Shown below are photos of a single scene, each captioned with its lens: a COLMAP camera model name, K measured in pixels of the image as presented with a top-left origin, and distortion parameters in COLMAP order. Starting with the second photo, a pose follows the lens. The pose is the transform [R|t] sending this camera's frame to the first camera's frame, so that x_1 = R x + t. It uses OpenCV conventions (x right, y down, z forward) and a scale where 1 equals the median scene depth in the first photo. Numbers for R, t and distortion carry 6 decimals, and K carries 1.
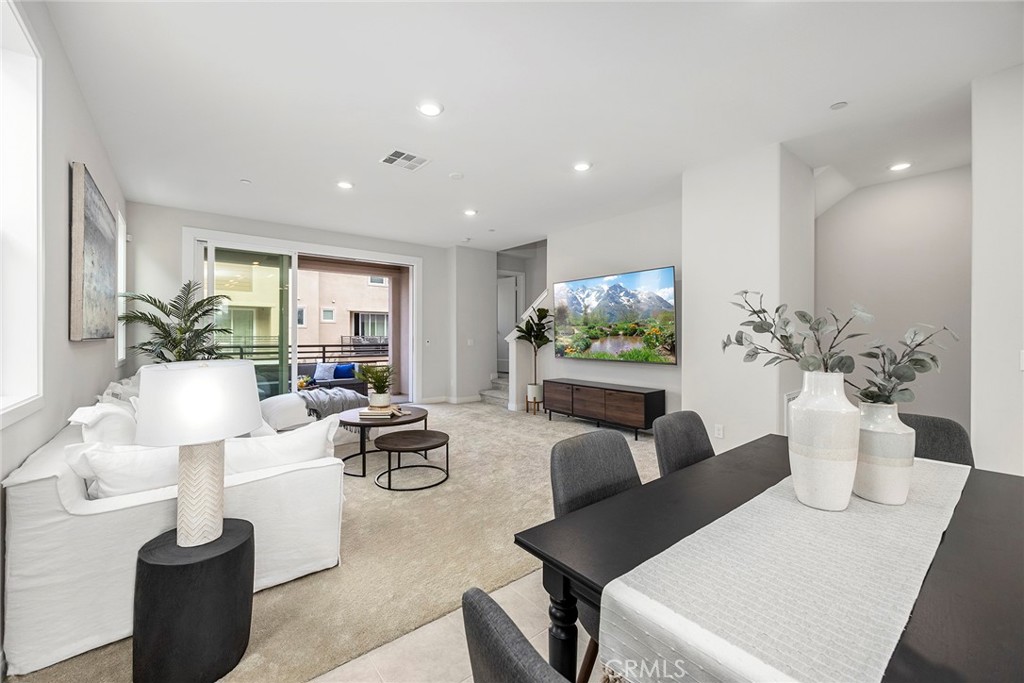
lens RADIAL K [[403.9, 0, 512.0], [0, 403.9, 341.5], [0, 0, 1]] dist [-0.000466, -0.000122]
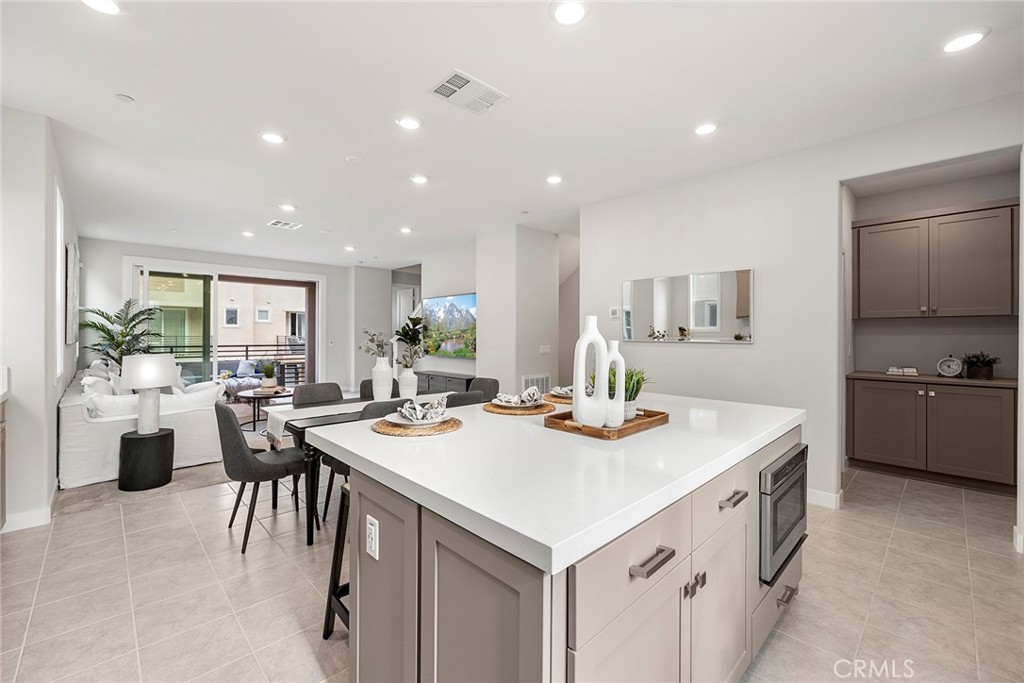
lens RADIAL K [[414.0, 0, 505.5], [0, 414.0, 339.0], [0, 0, 1]] dist [-0.000219, -0.000082]
pose [[0.996294, 0.001289, 0.086009, 0.291989], [-0.000952, 0.999992, -0.003960, -0.008045], [-0.086014, 0.003863, 0.996286, -0.424997]]
